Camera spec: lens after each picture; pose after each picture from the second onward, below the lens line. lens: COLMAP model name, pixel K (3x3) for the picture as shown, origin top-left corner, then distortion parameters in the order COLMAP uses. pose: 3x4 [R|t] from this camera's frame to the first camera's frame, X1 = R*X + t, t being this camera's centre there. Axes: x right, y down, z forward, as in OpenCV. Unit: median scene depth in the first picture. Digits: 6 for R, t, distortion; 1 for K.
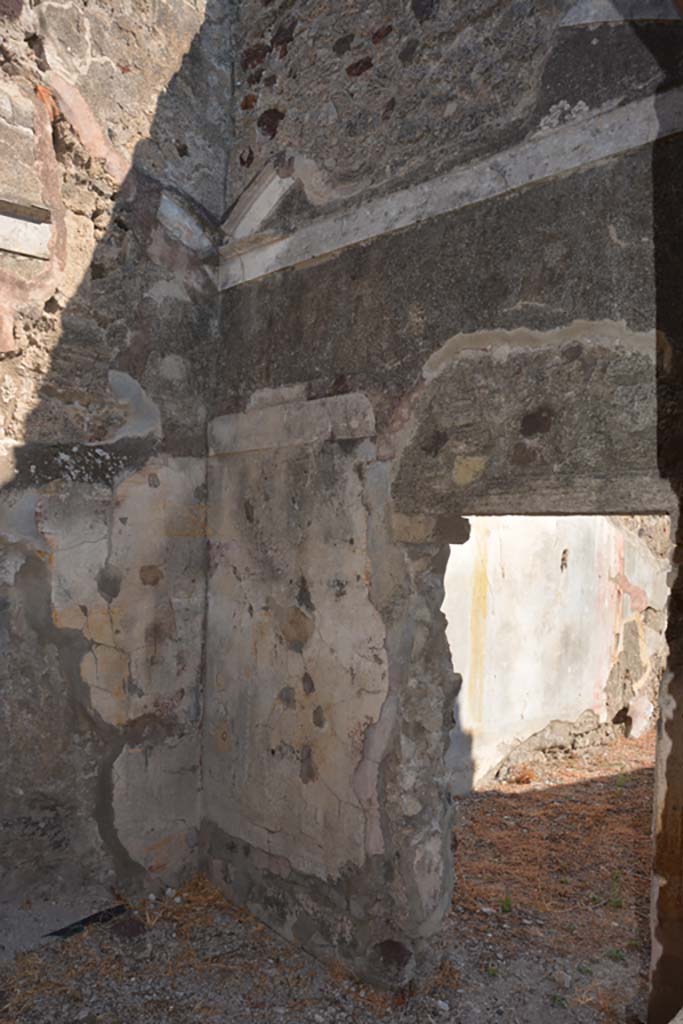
lens RADIAL K [[804.5, 0, 341.9], [0, 804.5, 509.6], [0, 0, 1]] dist [-0.163579, 0.124366]
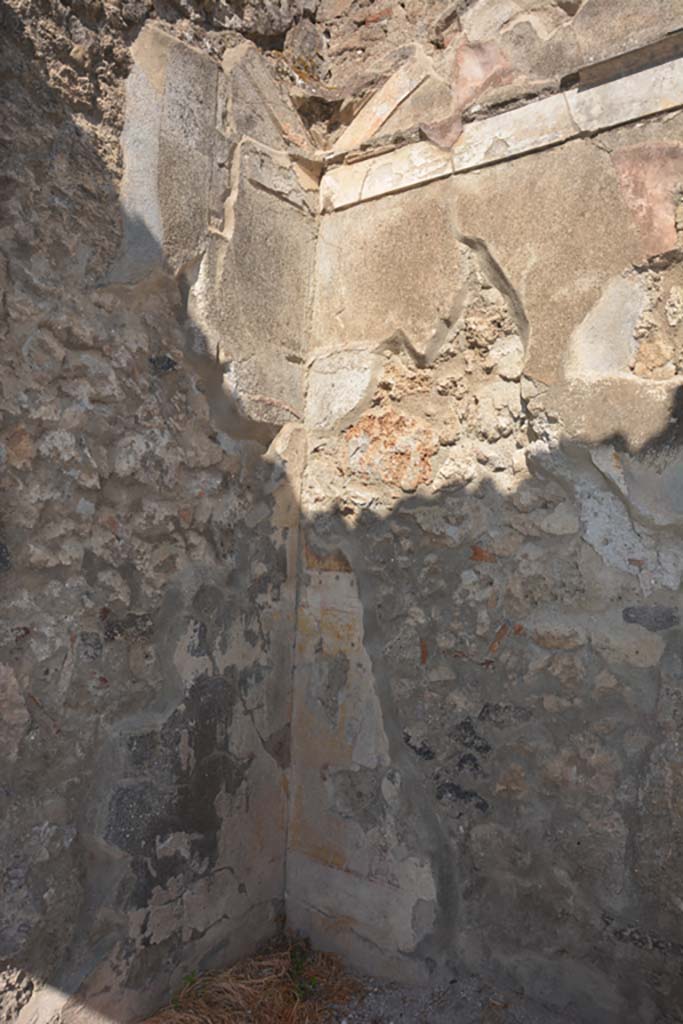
lens RADIAL K [[804.5, 0, 346.1], [0, 804.5, 513.5], [0, 0, 1]] dist [-0.163579, 0.124366]
pose [[0.147417, -0.049252, -0.987847, 0.192361], [0.004305, 0.998782, -0.049155, 0.059265], [0.989065, 0.002993, 0.147449, 0.590935]]
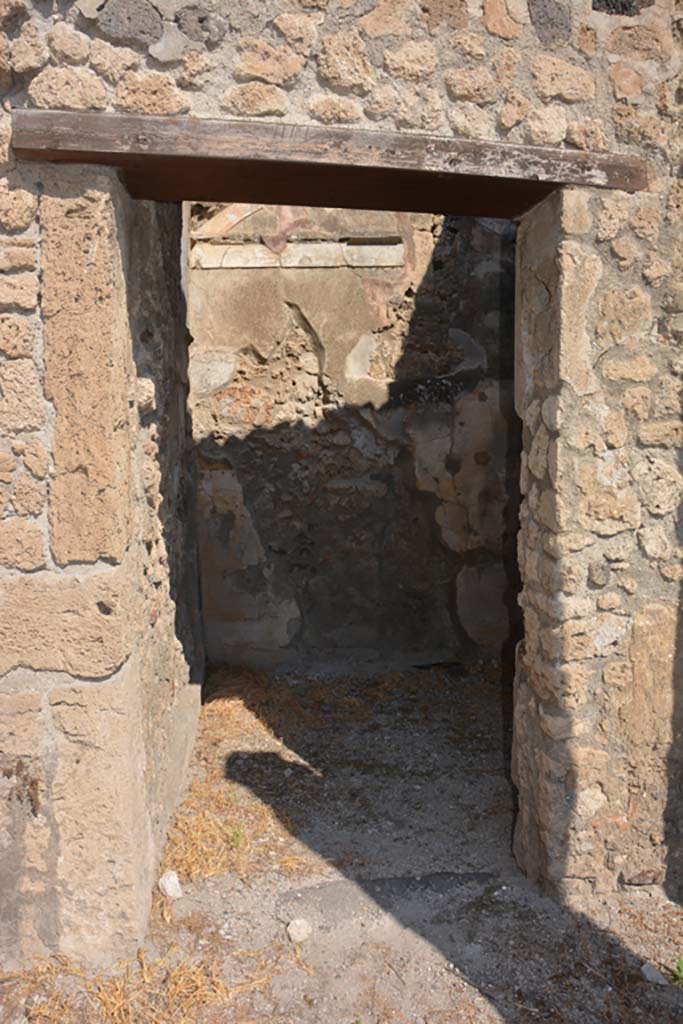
lens RADIAL K [[804.5, 0, 343.4], [0, 804.5, 509.4], [0, 0, 1]] dist [-0.163579, 0.124366]
pose [[0.799602, 0.026591, -0.599942, 0.518370], [0.054749, 0.991631, 0.116921, -0.017571], [0.598030, -0.126337, 0.791454, -0.438784]]
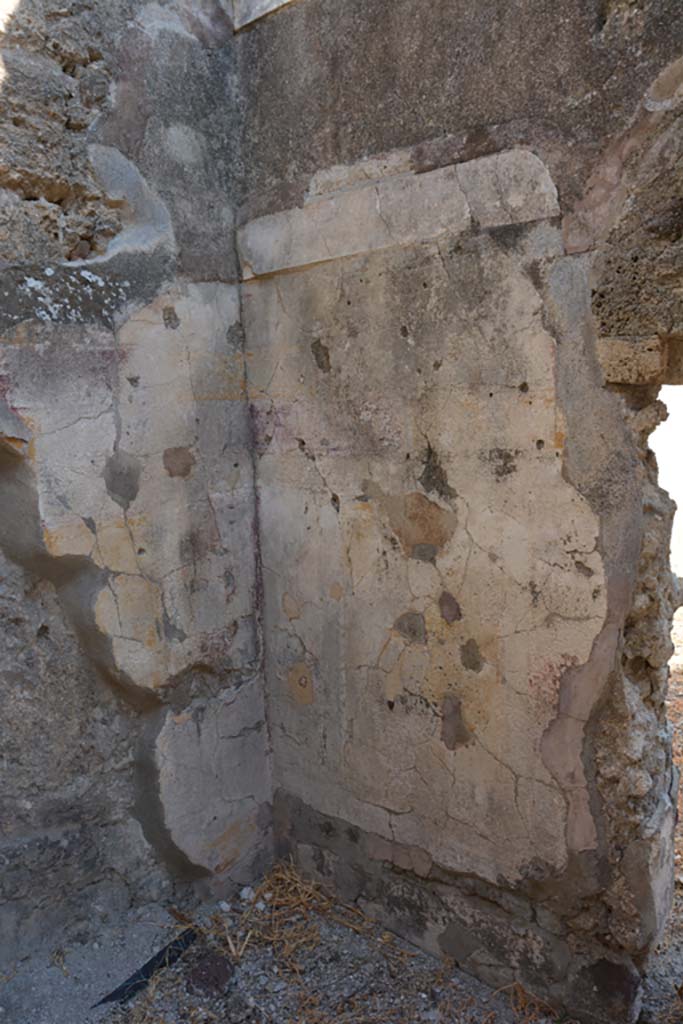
lens RADIAL K [[804.5, 0, 342.9], [0, 804.5, 514.5], [0, 0, 1]] dist [-0.163579, 0.124366]
pose [[0.994304, -0.072655, 0.077976, -0.170827], [0.058222, 0.983094, 0.173598, 0.018915], [-0.089270, -0.168069, 0.981725, 0.347446]]
